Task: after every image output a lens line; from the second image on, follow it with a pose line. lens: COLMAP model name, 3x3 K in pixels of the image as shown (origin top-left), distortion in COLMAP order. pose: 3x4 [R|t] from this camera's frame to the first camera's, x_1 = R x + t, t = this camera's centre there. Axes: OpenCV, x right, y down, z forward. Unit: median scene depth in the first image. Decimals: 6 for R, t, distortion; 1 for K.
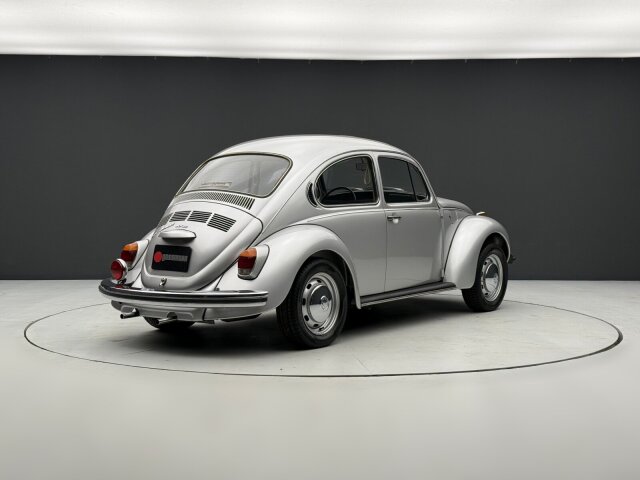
lens RADIAL K [[918.7, 0, 317.3], [0, 918.7, 252.4], [0, 0, 1]] dist [0.156652, 0.000000]
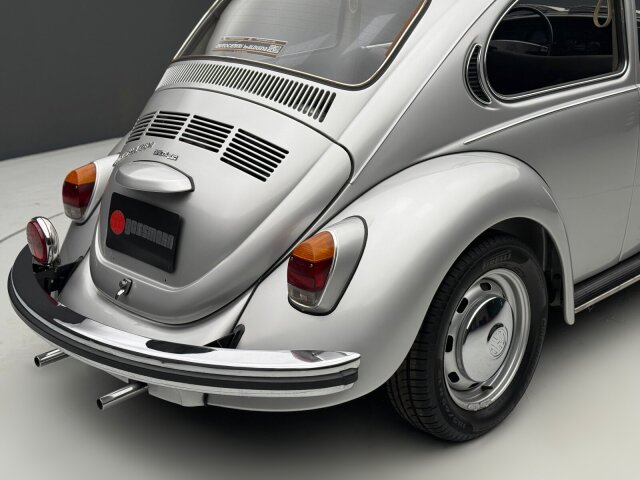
lens RADIAL K [[918.7, 0, 318.5], [0, 918.7, 240.6], [0, 0, 1]] dist [0.156652, 0.000000]
pose [[0.990795, 0.030631, -0.131863, -0.020333], [0.002150, 0.970381, 0.241568, -0.098699], [0.135356, -0.239628, 0.961383, 0.622135]]
